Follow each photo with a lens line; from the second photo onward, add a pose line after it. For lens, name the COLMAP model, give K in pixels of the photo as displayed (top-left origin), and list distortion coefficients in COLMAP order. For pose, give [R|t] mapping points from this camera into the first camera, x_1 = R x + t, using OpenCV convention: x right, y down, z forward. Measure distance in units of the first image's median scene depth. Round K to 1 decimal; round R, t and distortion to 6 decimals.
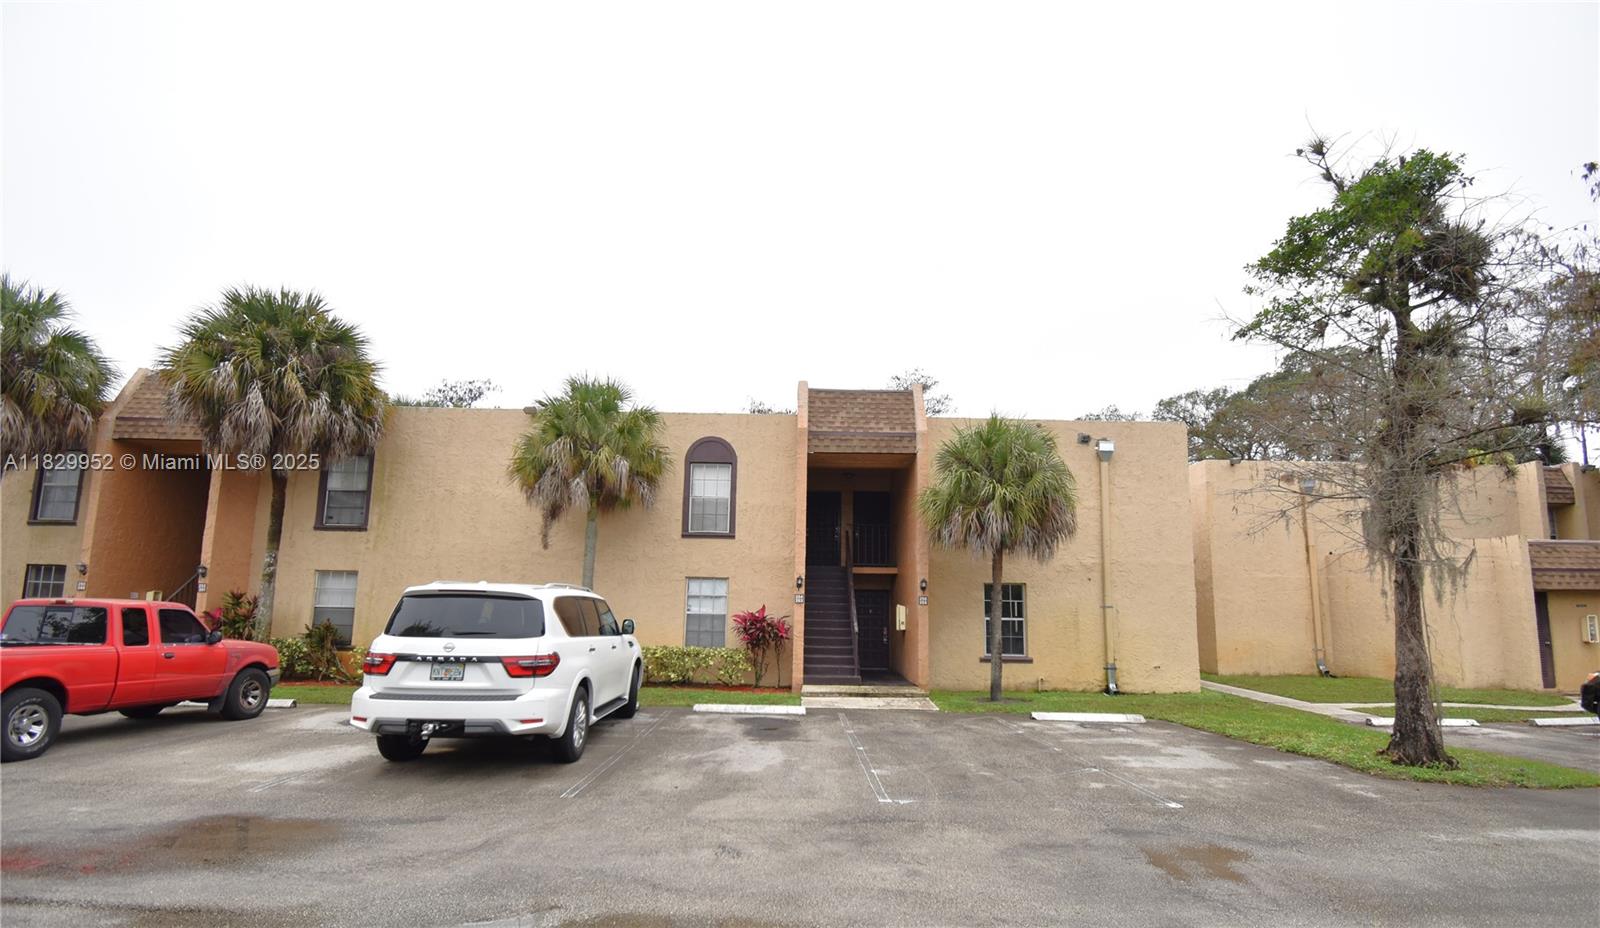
lens RADIAL K [[766.7, 0, 800.0], [0, 766.7, 464.0], [0, 0, 1]] dist [0.013558, 0.000159]
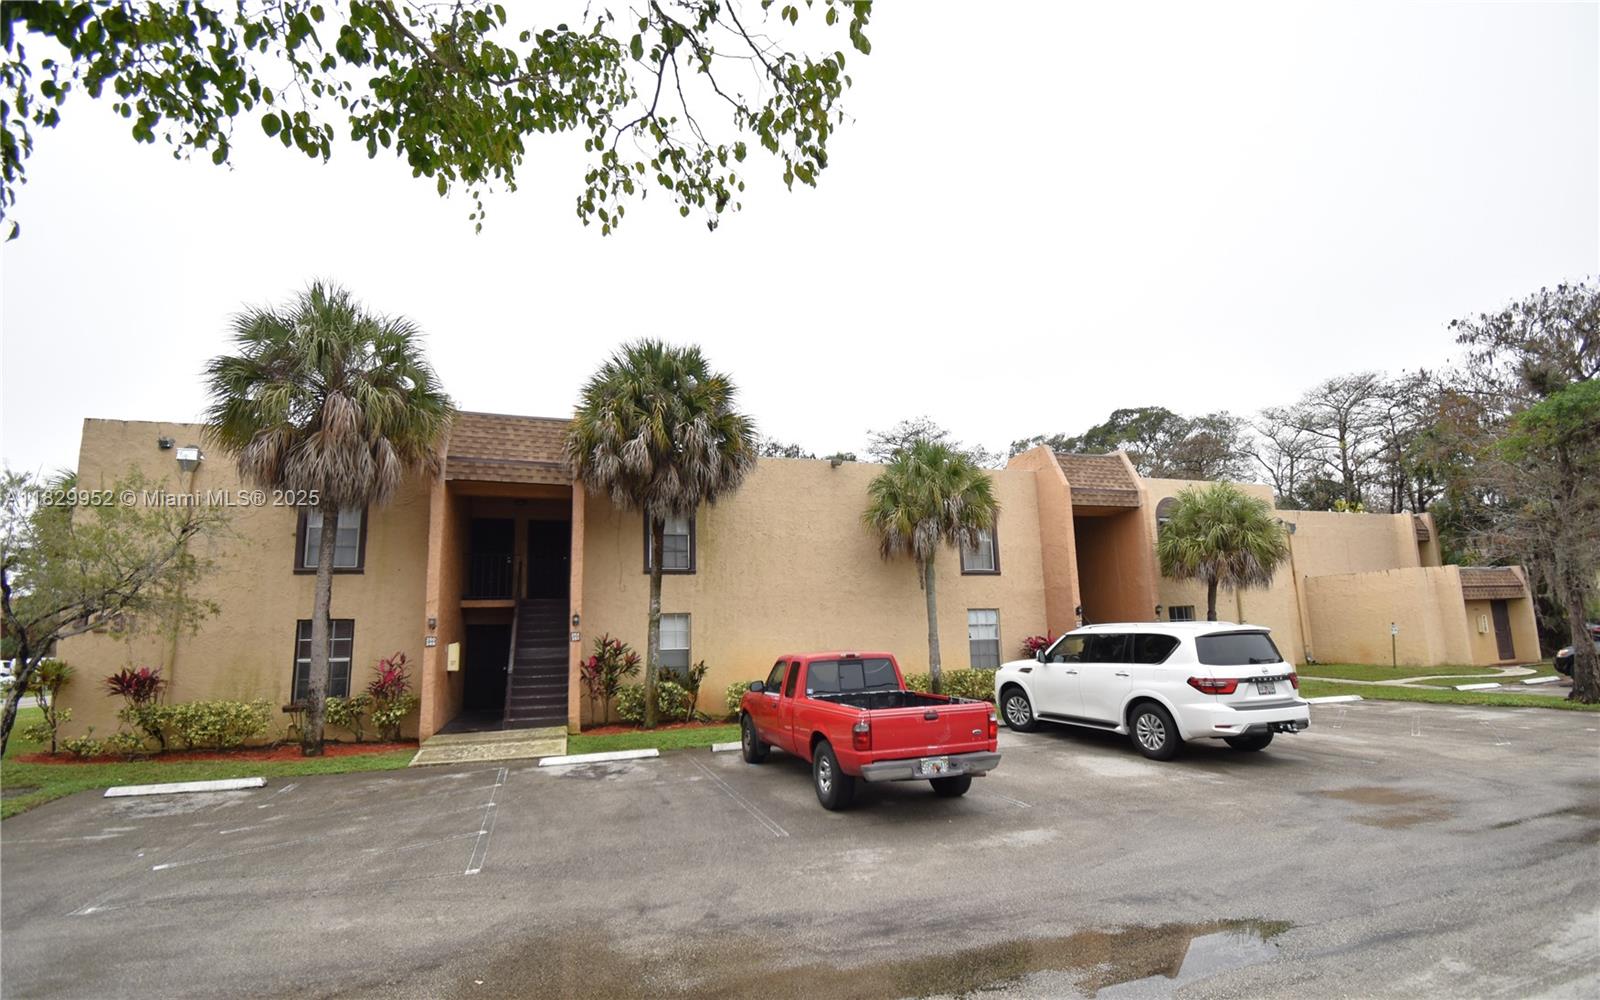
lens RADIAL K [[775.9, 0, 800.0], [0, 775.9, 500.0], [0, 0, 1]] dist [0.034807, -0.000134]
pose [[0.937966, 0.014599, 0.346418, -0.801069], [-0.023507, 0.999492, 0.021526, -0.038196], [-0.345928, -0.028334, 0.937833, -0.019351]]
